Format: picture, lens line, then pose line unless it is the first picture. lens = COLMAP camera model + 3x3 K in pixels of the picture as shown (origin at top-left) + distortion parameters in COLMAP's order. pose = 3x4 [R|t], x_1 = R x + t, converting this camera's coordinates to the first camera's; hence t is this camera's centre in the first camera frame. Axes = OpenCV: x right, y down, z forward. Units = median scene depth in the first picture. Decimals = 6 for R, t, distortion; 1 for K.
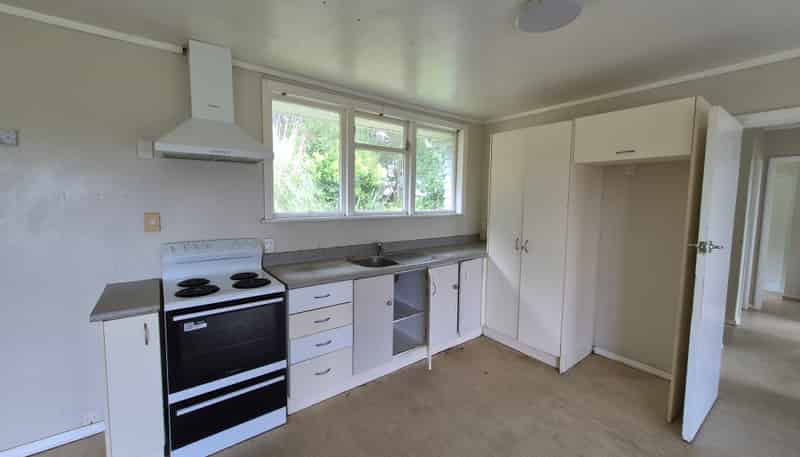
lens RADIAL K [[314.0, 0, 400.8], [0, 314.0, 221.5], [0, 0, 1]] dist [-0.000925, -0.000124]
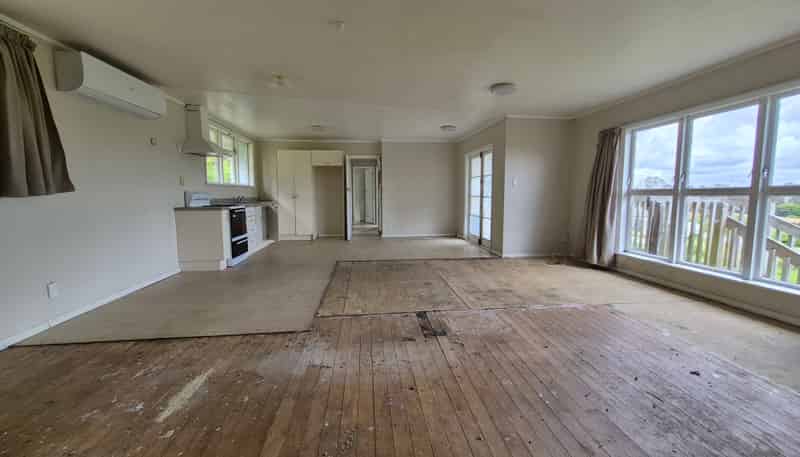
lens RADIAL K [[314.0, 0, 400.8], [0, 314.0, 221.5], [0, 0, 1]] dist [-0.000925, -0.000124]
pose [[0.520267, -0.092165, 0.849016, -1.789140], [0.072625, 0.995333, 0.063545, 0.241559], [-0.850910, 0.028599, 0.524532, -1.408006]]
